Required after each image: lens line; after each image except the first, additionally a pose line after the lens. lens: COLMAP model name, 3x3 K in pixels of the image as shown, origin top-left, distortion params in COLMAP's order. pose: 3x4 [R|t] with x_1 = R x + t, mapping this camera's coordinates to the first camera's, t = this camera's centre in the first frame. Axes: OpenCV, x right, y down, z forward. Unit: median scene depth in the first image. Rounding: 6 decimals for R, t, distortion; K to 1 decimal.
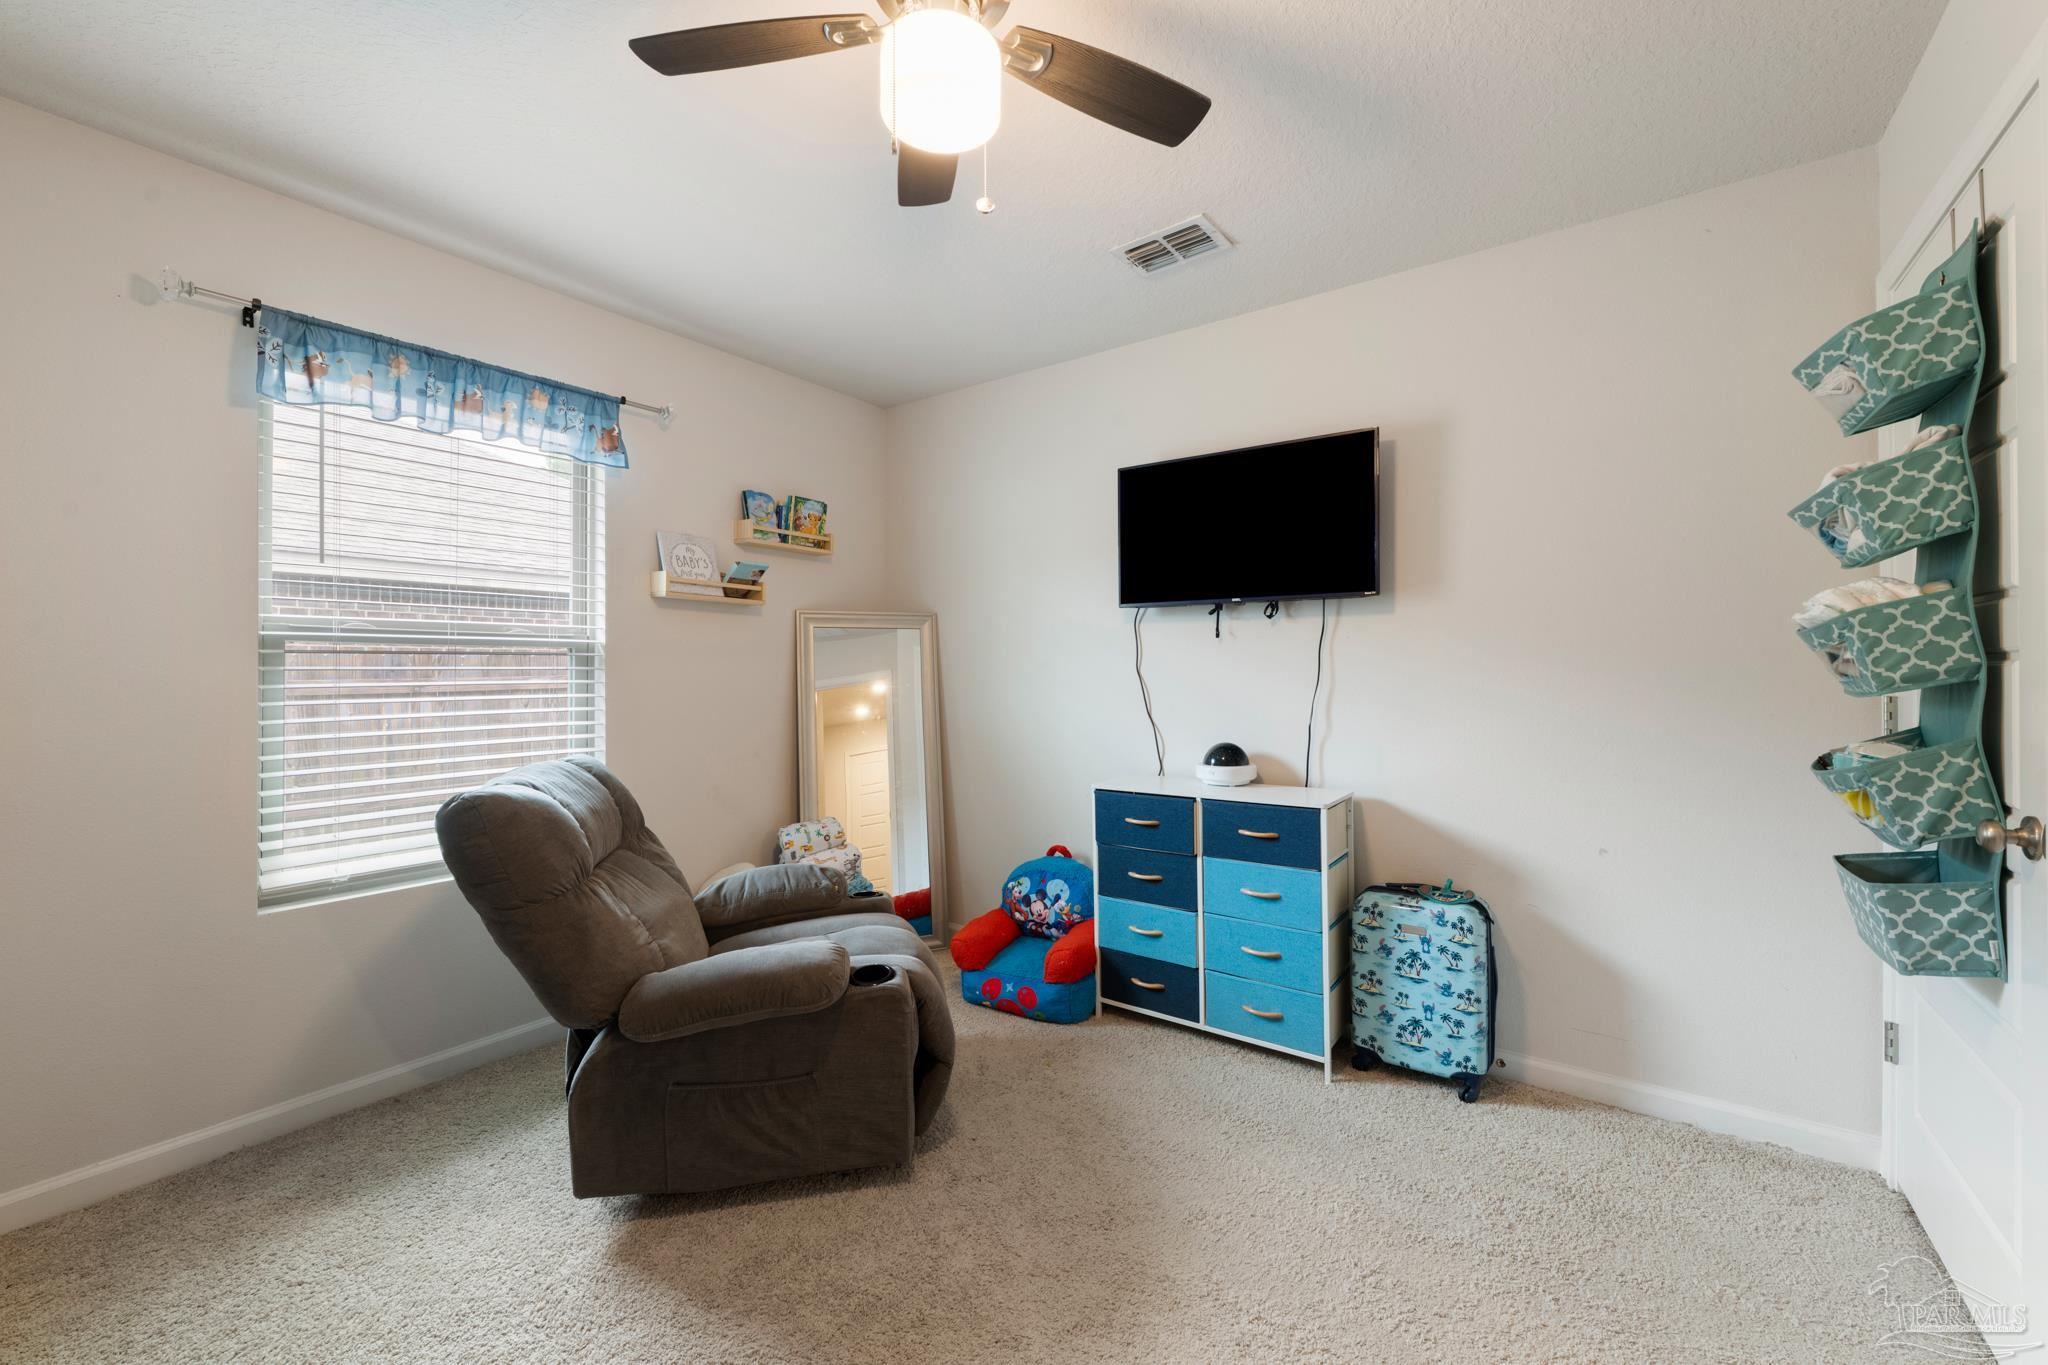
lens RADIAL K [[814.6, 0, 1012.4], [0, 814.6, 664.7], [0, 0, 1]] dist [0.000048, -0.000135]
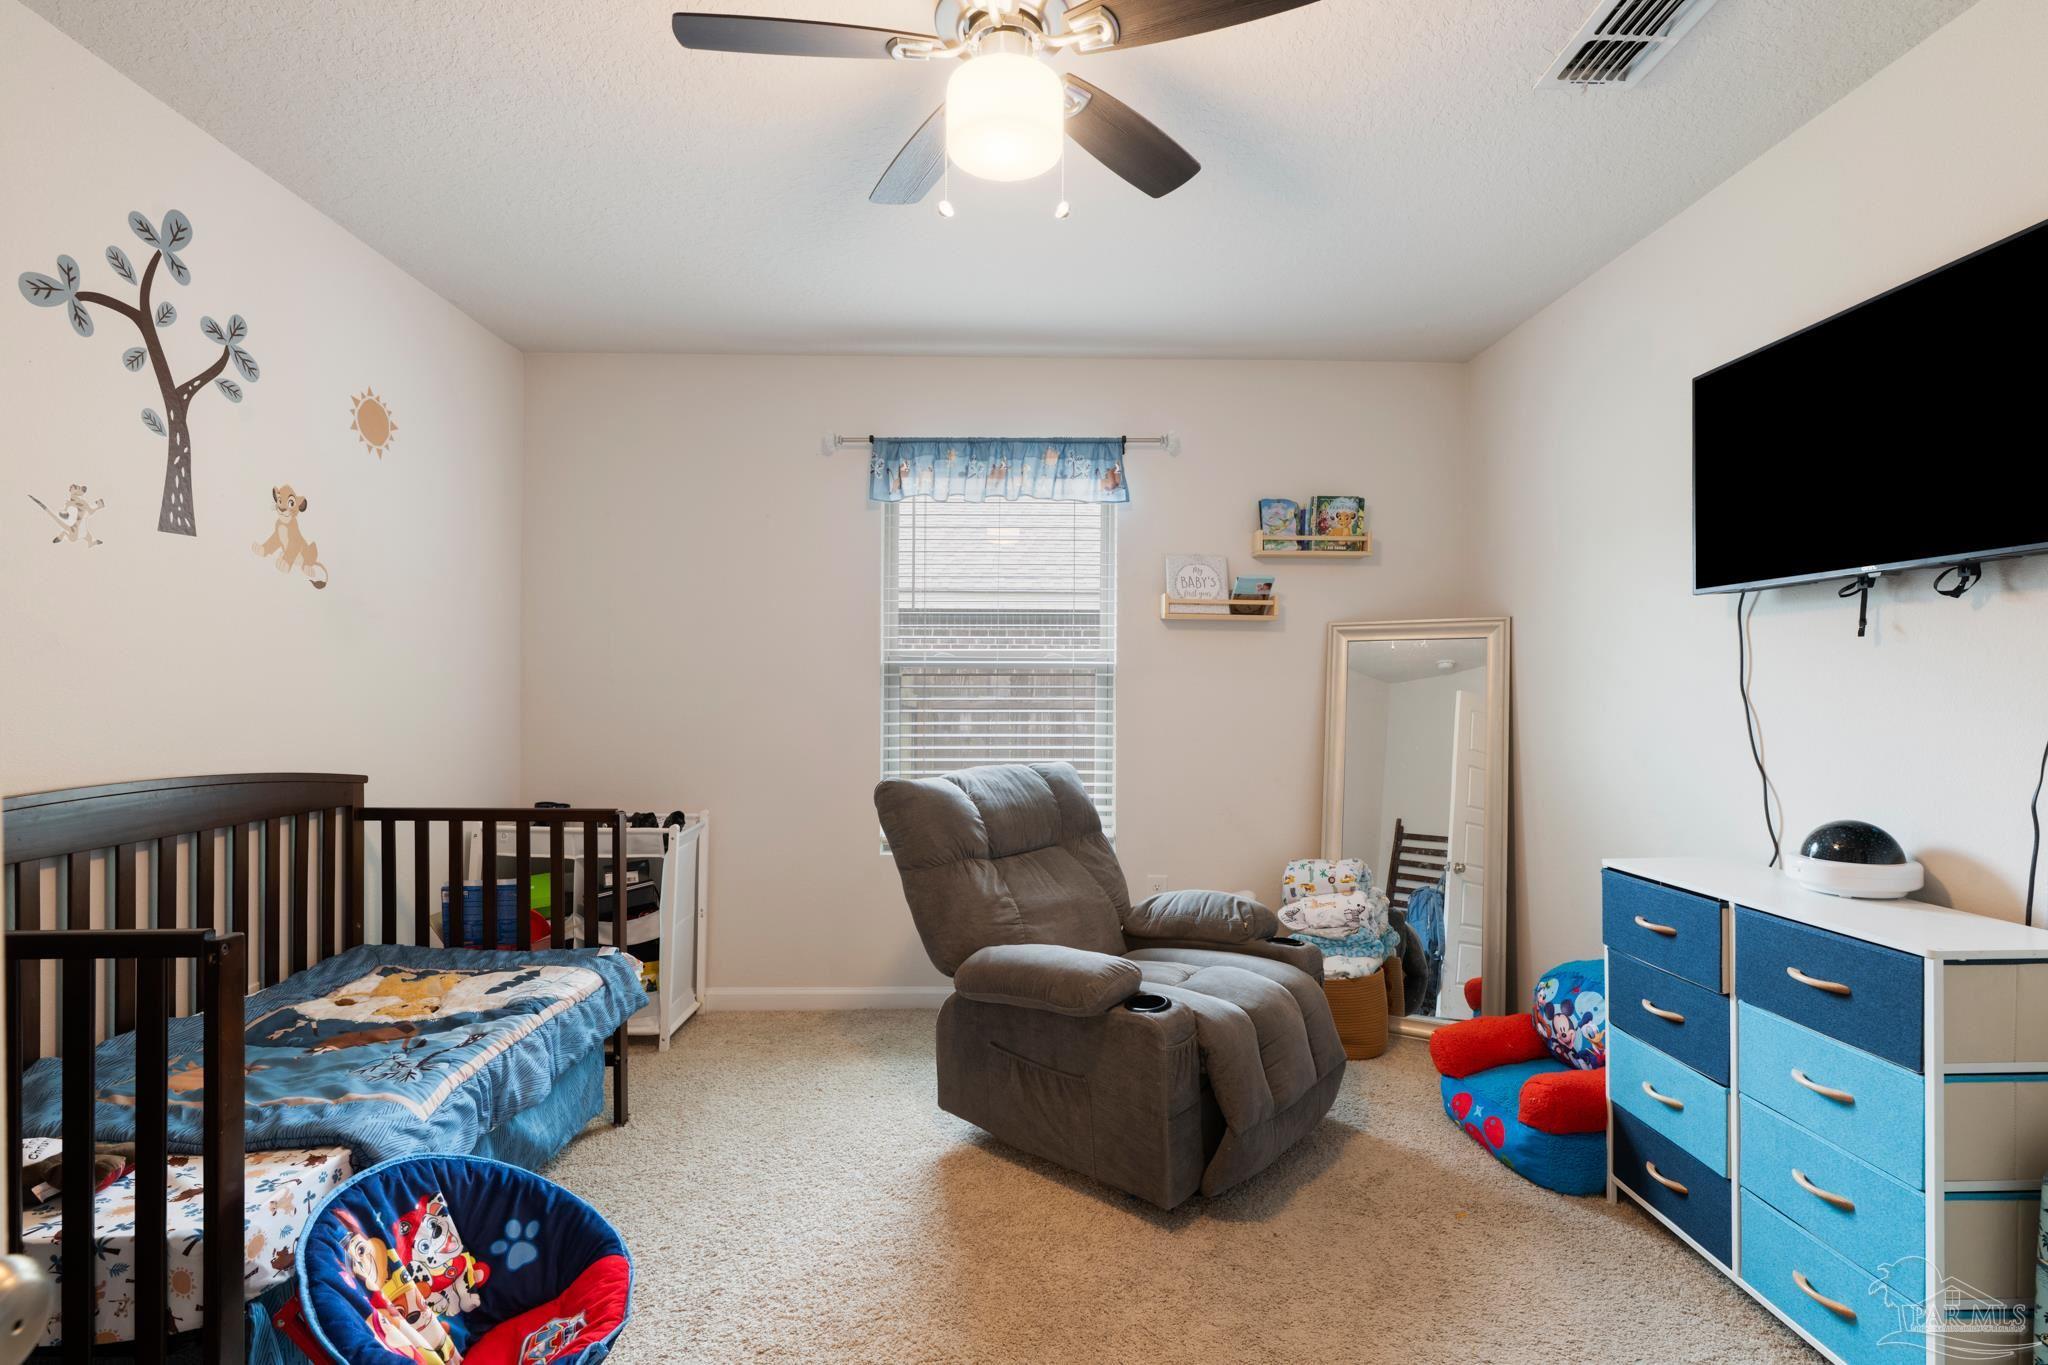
lens RADIAL K [[915.4, 0, 1015.0], [0, 915.4, 694.6], [0, 0, 1]] dist [-0.001770, 0.000033]
pose [[0.609495, 0.008690, -0.792742, 0.410969], [-0.000172, 0.999941, 0.010829, 0.001076], [0.792790, -0.006463, 0.609461, 0.147479]]
